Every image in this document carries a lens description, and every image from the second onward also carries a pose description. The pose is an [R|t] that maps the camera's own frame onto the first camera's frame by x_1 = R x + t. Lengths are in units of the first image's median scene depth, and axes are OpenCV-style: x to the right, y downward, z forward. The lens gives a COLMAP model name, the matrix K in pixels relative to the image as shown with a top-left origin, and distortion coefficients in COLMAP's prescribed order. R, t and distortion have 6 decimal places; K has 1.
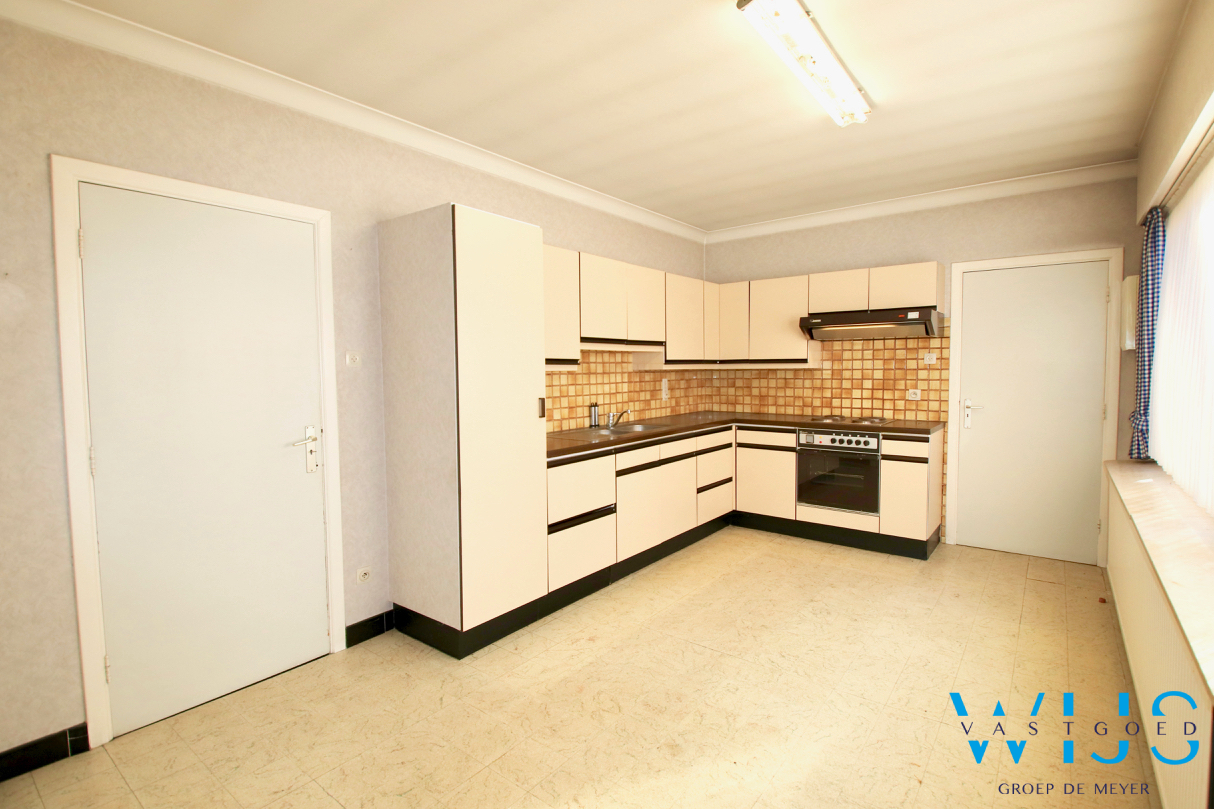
lens RADIAL K [[575.0, 0, 605.2], [0, 575.0, 400.6], [0, 0, 1]] dist [0.031119, -0.030837]
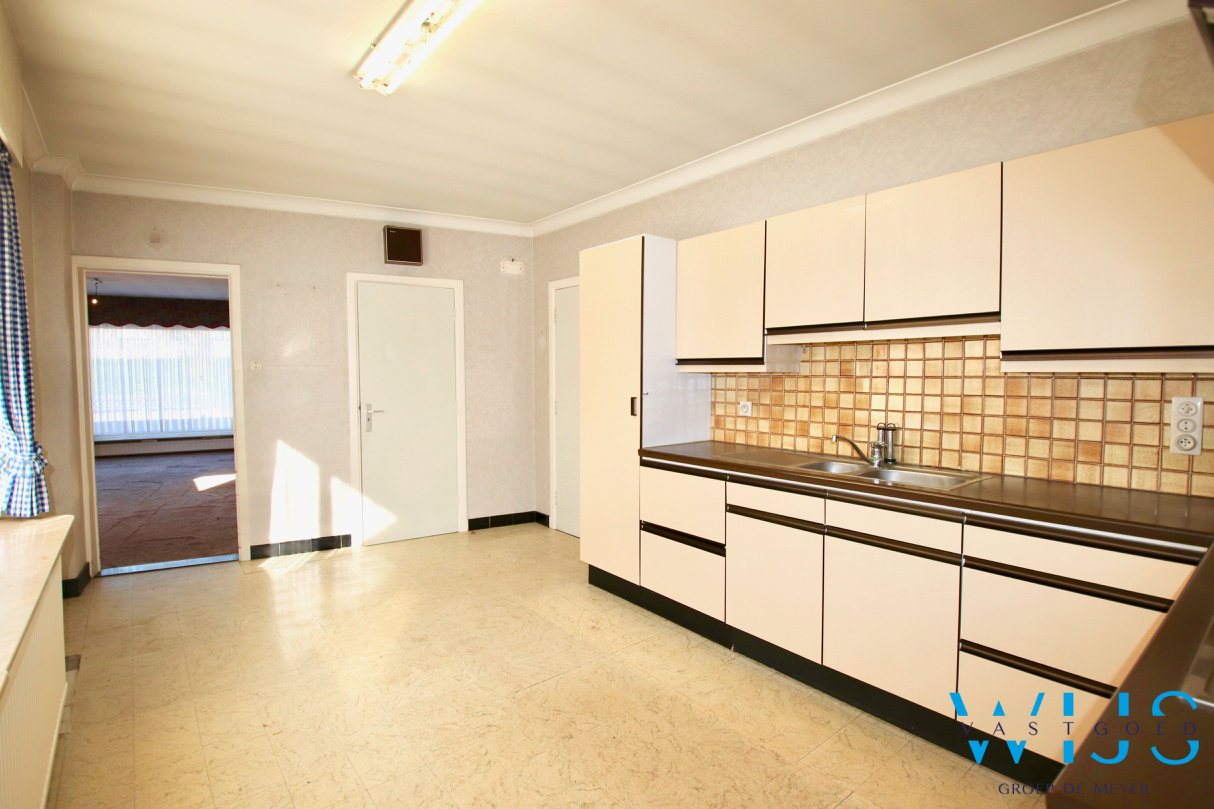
lens RADIAL K [[575.0, 0, 605.2], [0, 575.0, 400.6], [0, 0, 1]] dist [0.031119, -0.030837]
pose [[-0.220230, 0.059898, -0.973607, 0.798271], [-0.050168, 0.996096, 0.072629, -0.062261], [0.974157, 0.064839, -0.216365, 1.004702]]
